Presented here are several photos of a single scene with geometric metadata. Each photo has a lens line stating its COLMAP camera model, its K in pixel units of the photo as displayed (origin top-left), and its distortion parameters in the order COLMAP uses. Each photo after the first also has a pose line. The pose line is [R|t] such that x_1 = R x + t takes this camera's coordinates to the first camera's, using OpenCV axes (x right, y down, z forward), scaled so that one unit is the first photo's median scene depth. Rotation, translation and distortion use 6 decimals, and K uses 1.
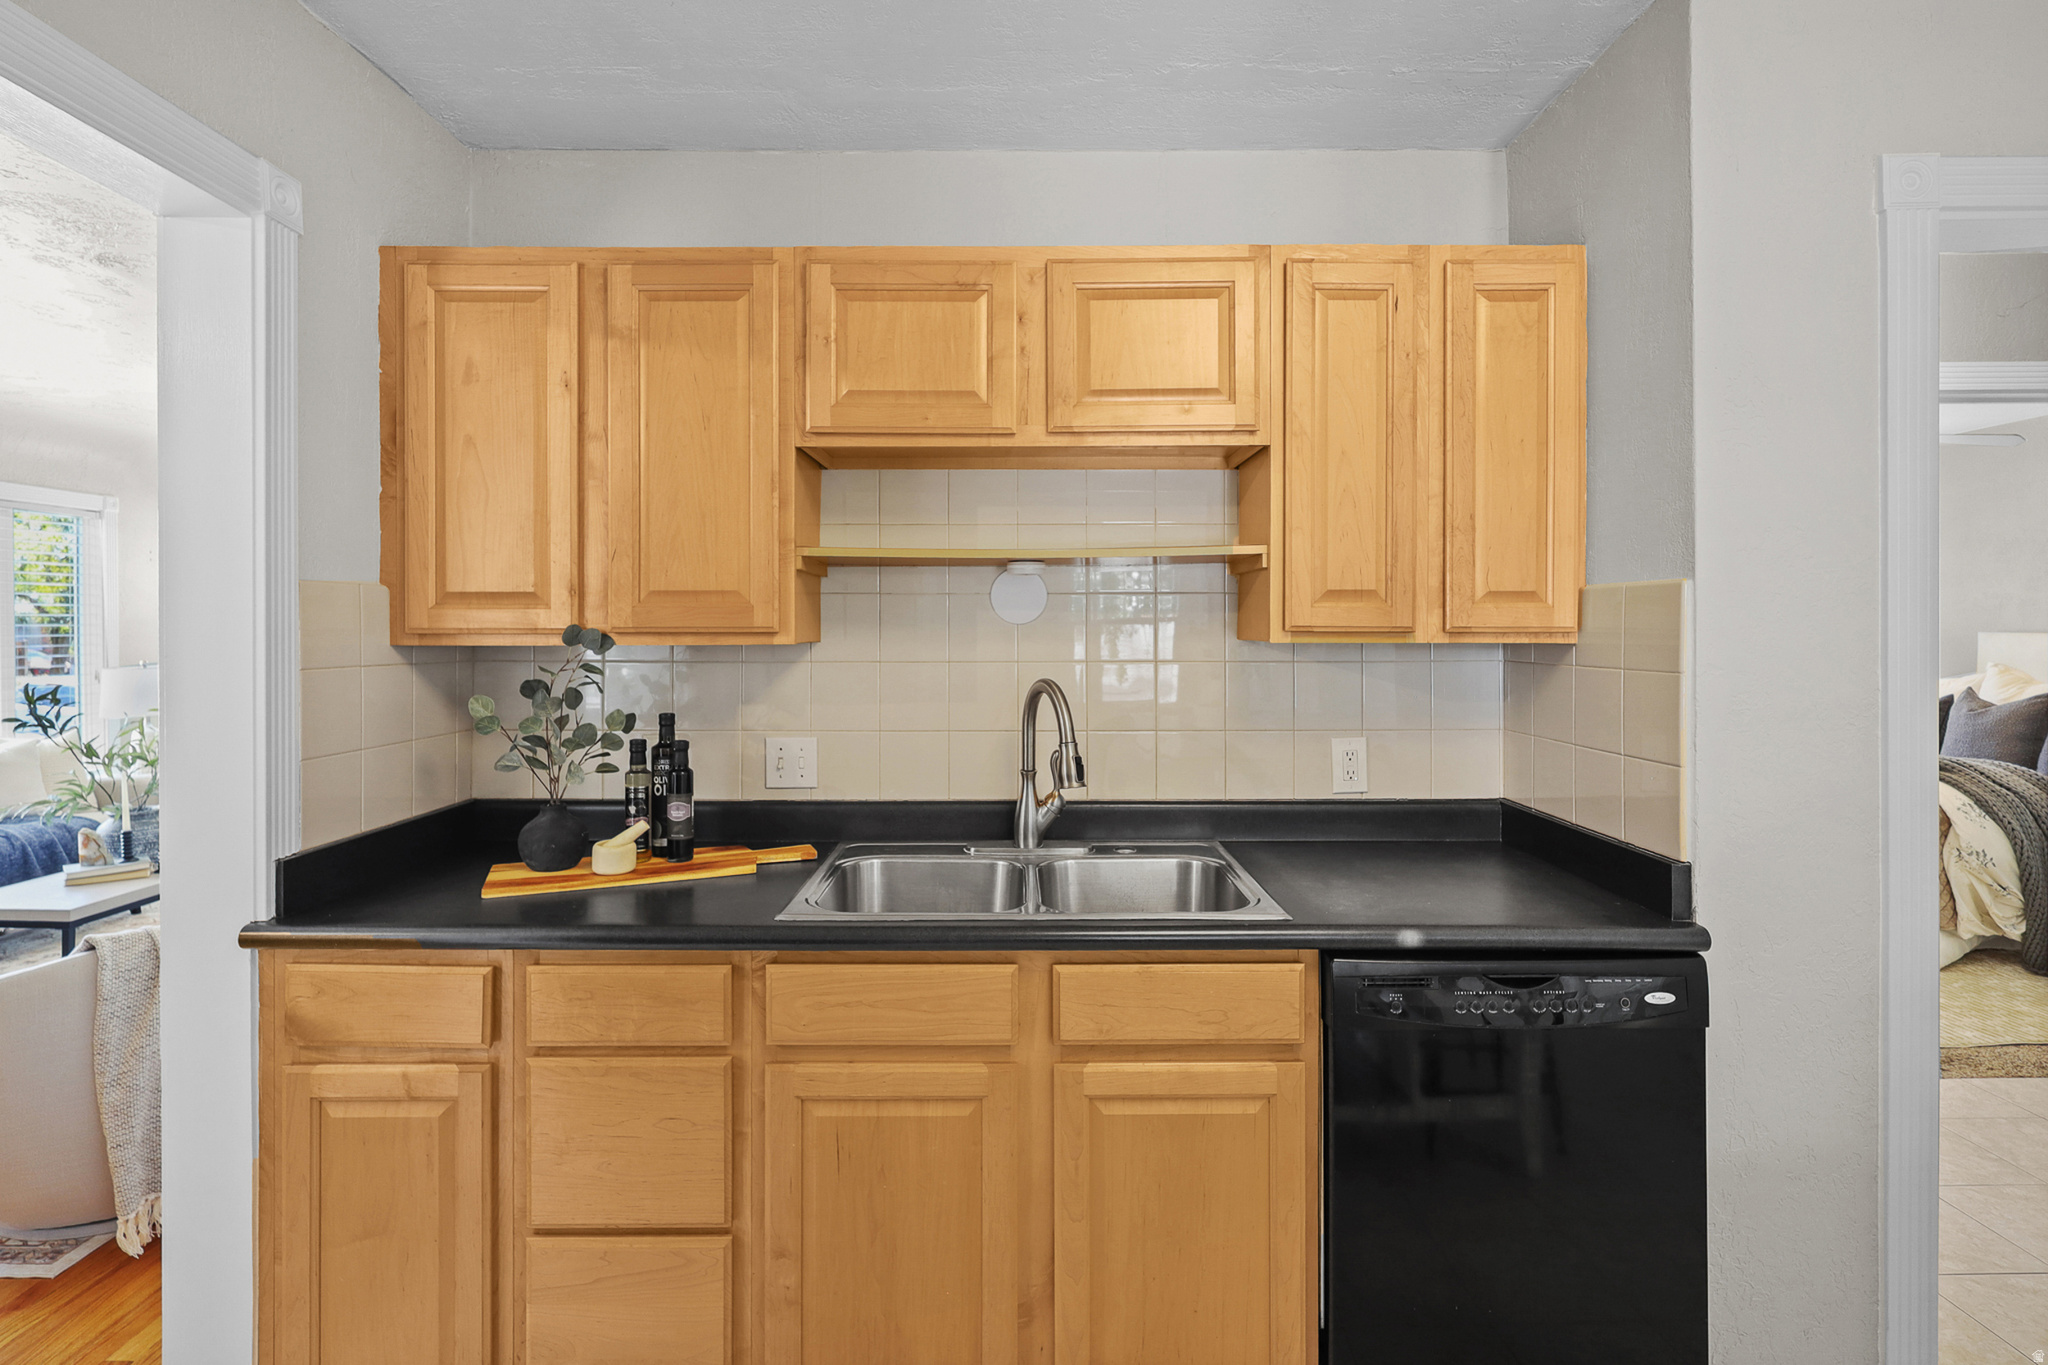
lens RADIAL K [[976.6, 0, 1018.4], [0, 976.6, 626.6], [0, 0, 1]] dist [-0.000535, 0.000017]
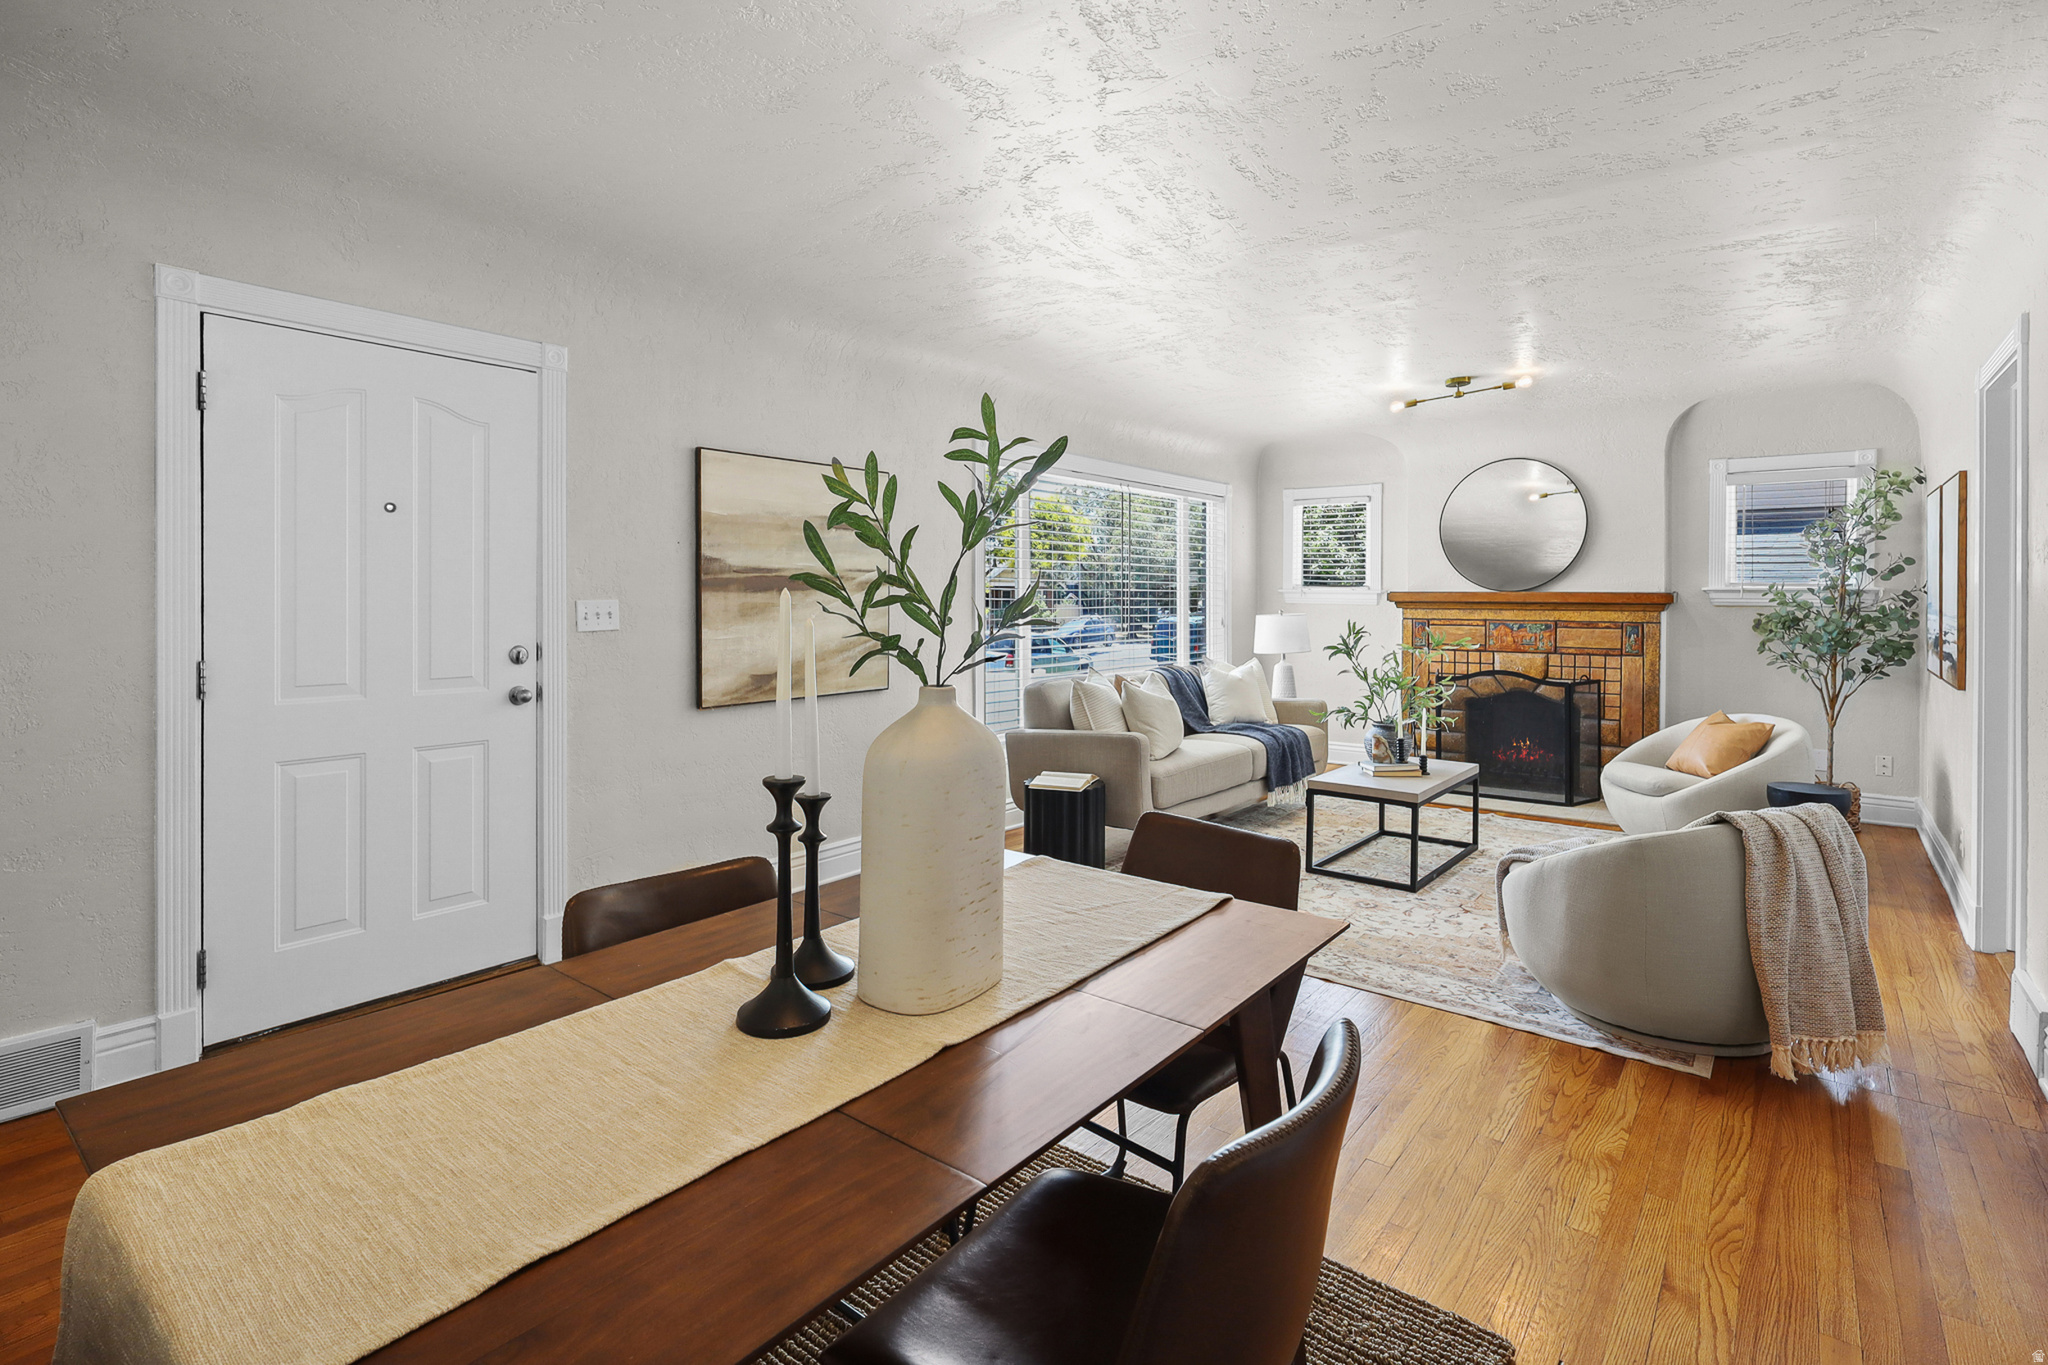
lens RADIAL K [[968.4, 0, 1019.3], [0, 968.4, 609.1], [0, 0, 1]] dist [-0.003804, -0.000037]
pose [[0.776850, 0.006270, -0.629655, -1.009874], [-0.000122, 0.999952, 0.009807, 0.056603], [0.629686, -0.007542, 0.776813, -0.585170]]
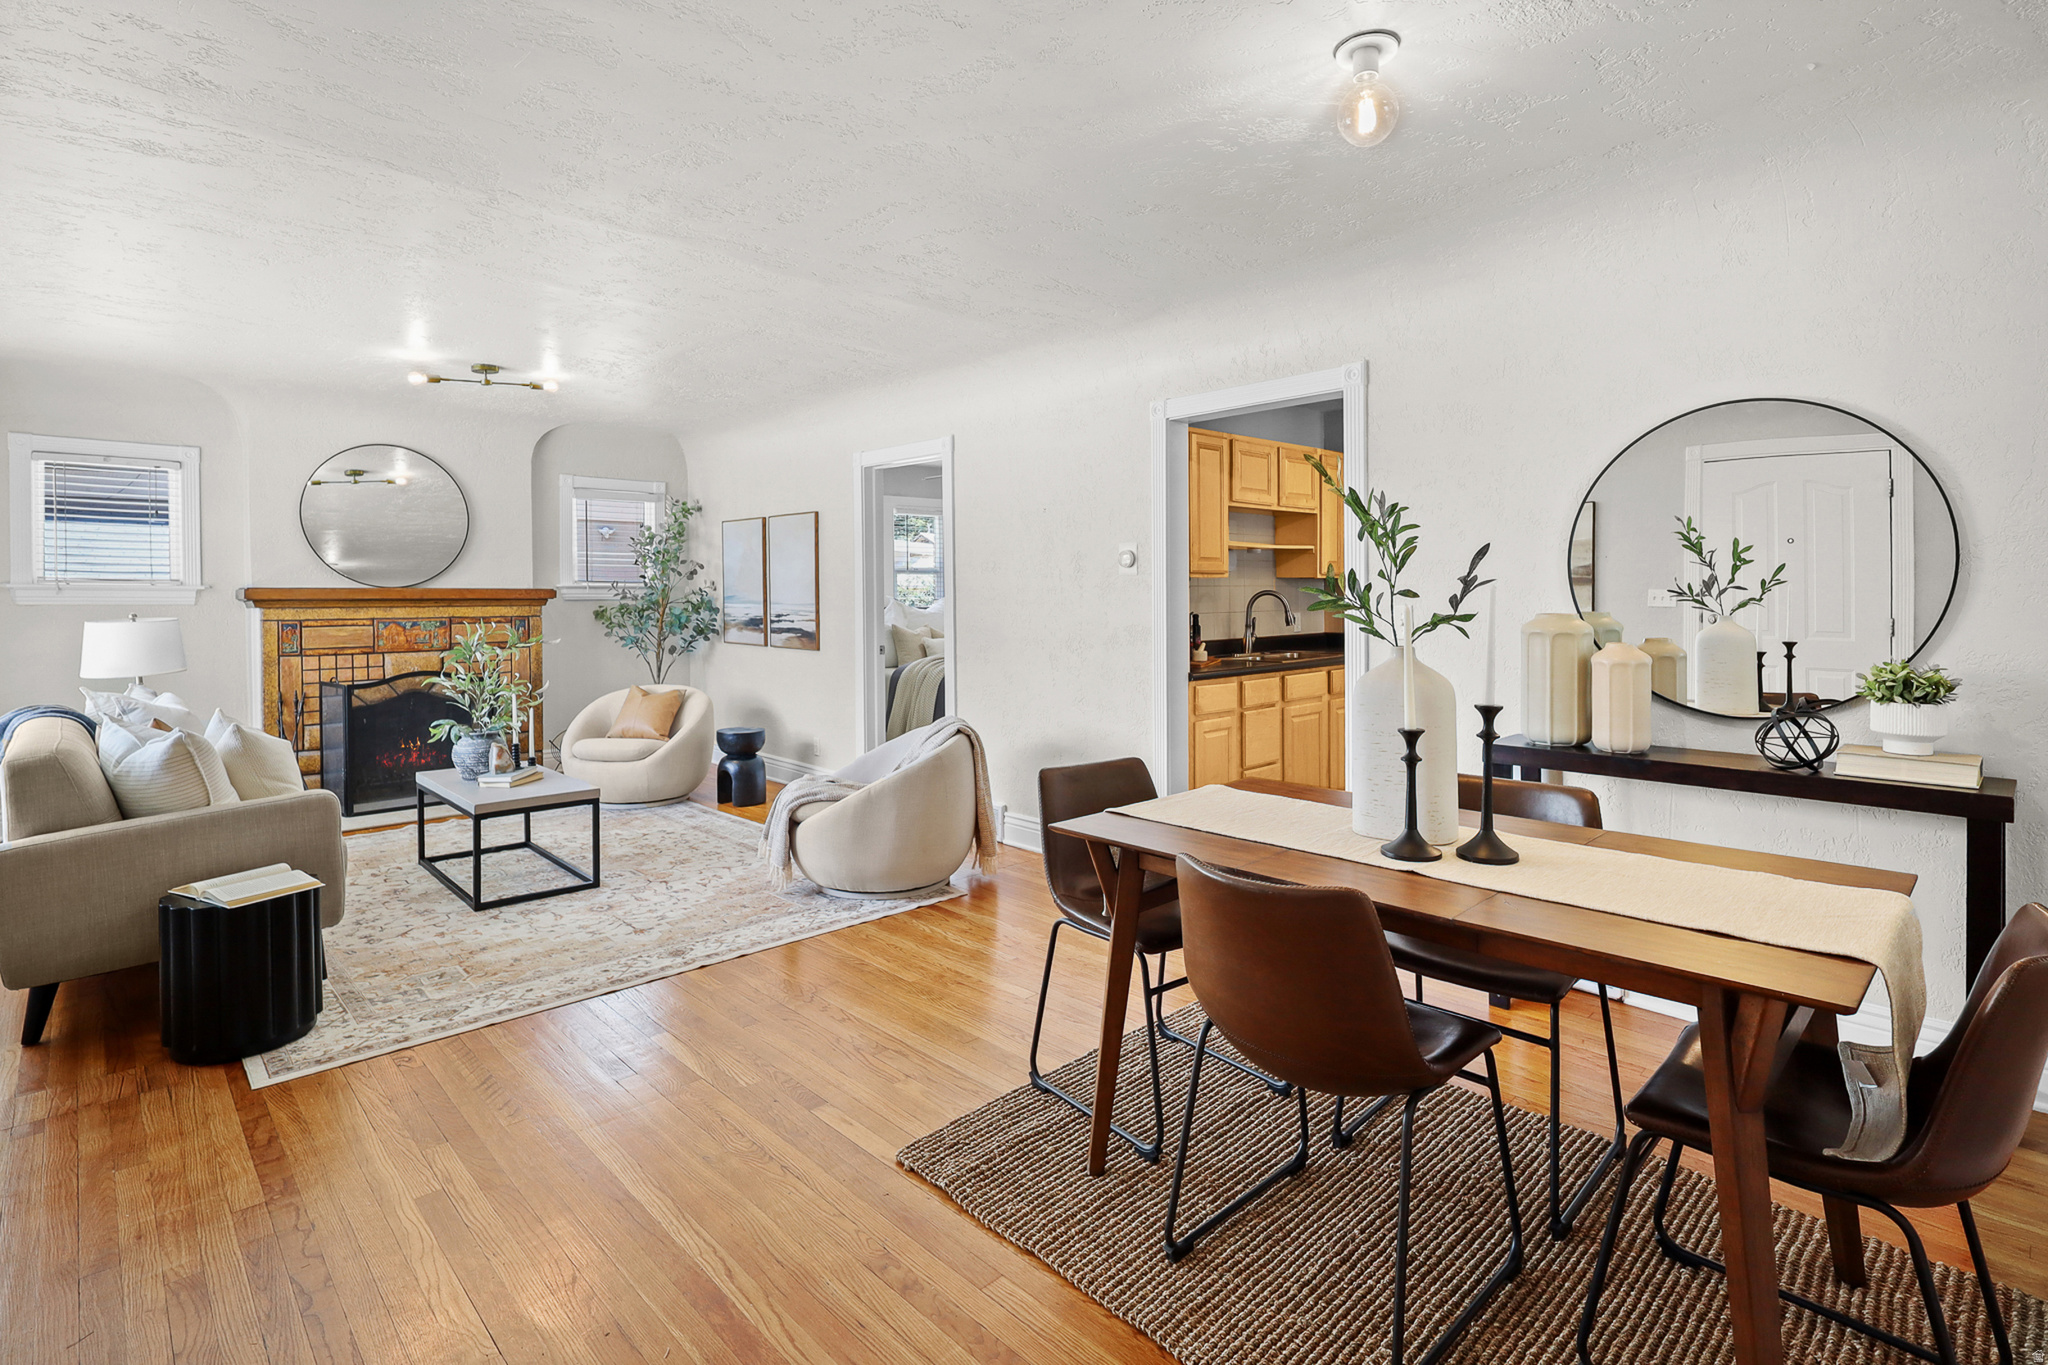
lens RADIAL K [[976.6, 0, 1018.4], [0, 976.6, 626.6], [0, 0, 1]] dist [-0.000535, 0.000017]
pose [[0.725020, -0.030931, 0.688033, -2.577042], [0.006214, 0.999244, 0.038374, 0.045039], [-0.688700, -0.023547, 0.724664, -0.596365]]
